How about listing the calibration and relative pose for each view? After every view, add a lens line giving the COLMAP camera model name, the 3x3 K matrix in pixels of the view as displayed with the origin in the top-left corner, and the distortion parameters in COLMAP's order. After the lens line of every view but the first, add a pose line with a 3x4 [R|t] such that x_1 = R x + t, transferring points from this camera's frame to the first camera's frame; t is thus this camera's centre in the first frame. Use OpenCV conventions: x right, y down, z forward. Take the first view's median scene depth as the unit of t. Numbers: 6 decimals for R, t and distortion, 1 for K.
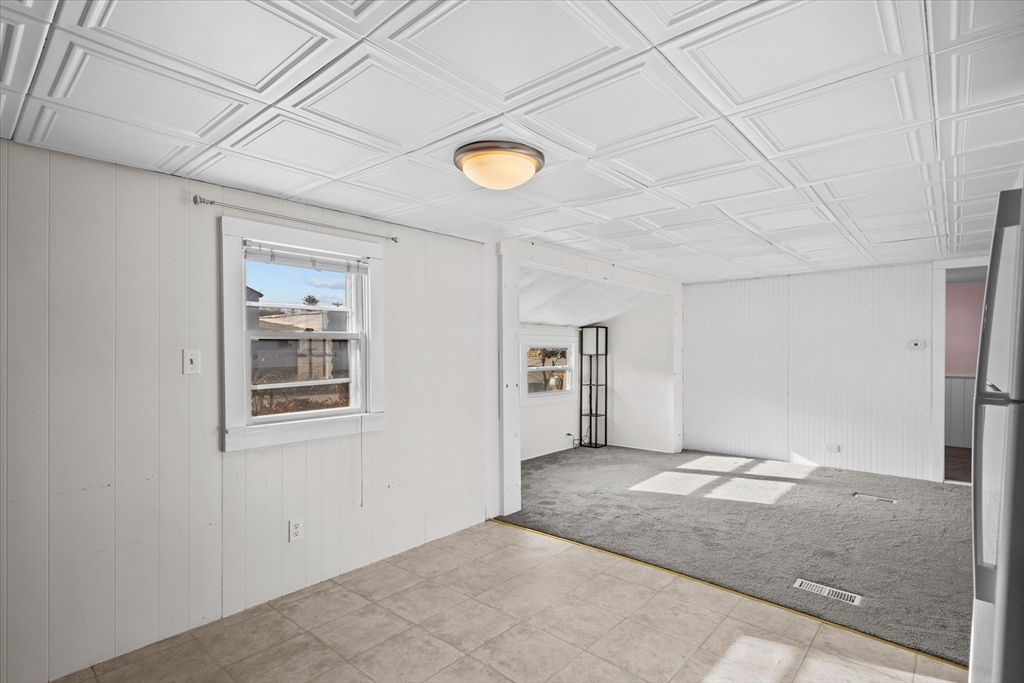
lens RADIAL K [[498.7, 0, 502.2], [0, 498.7, 331.1], [0, 0, 1]] dist [0.002009, 0.000142]
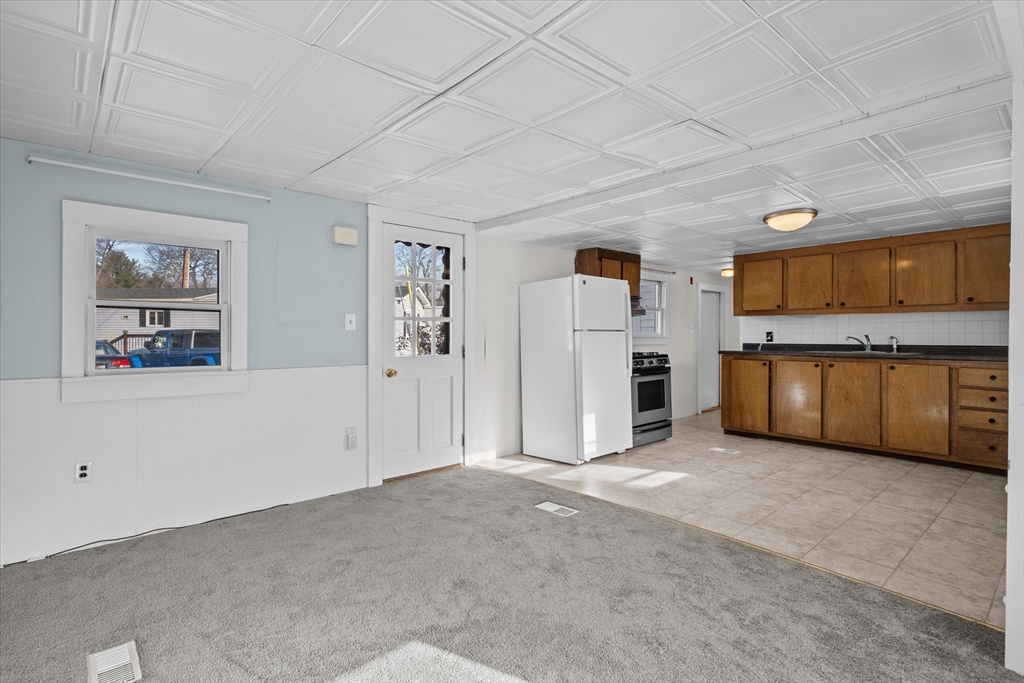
lens RADIAL K [[504.1, 0, 499.3], [0, 504.1, 338.8], [0, 0, 1]] dist [0.001317, -0.000257]
pose [[-0.992573, 0.001332, 0.121643, 0.523095], [-0.001985, 0.999630, -0.027144, 0.110903], [-0.121634, -0.027184, -0.992203, 1.867877]]
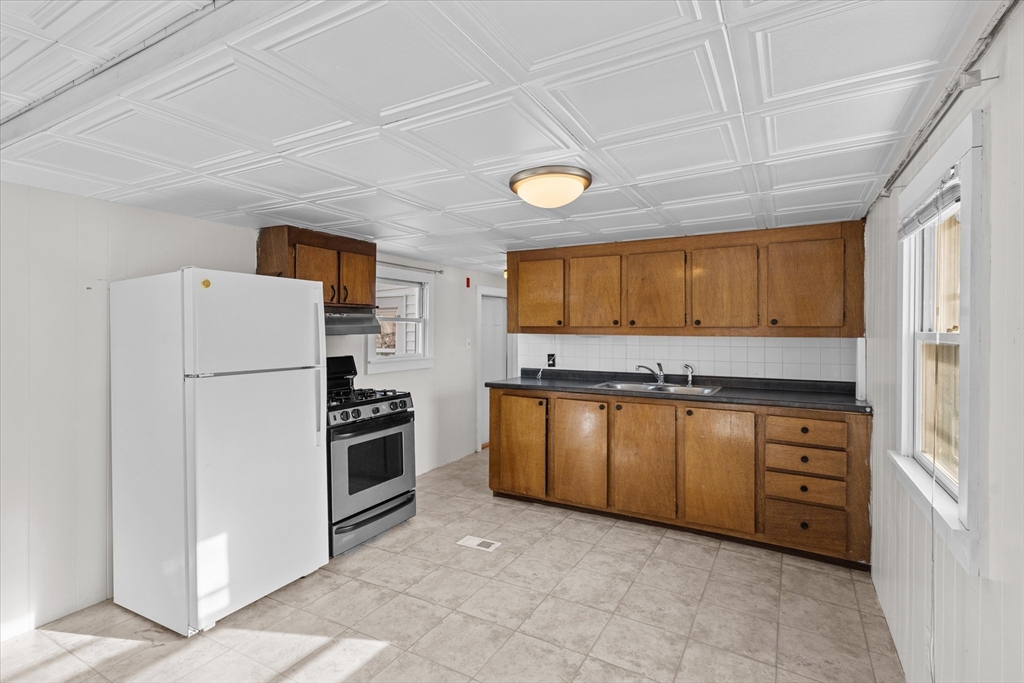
lens RADIAL K [[498.7, 0, 502.2], [0, 498.7, 331.1], [0, 0, 1]] dist [0.002009, 0.000142]
pose [[-0.977498, 0.001109, -0.210943, 0.200008], [0.007812, 0.999491, -0.030945, 0.012891], [0.210801, -0.031896, -0.977008, 1.263915]]
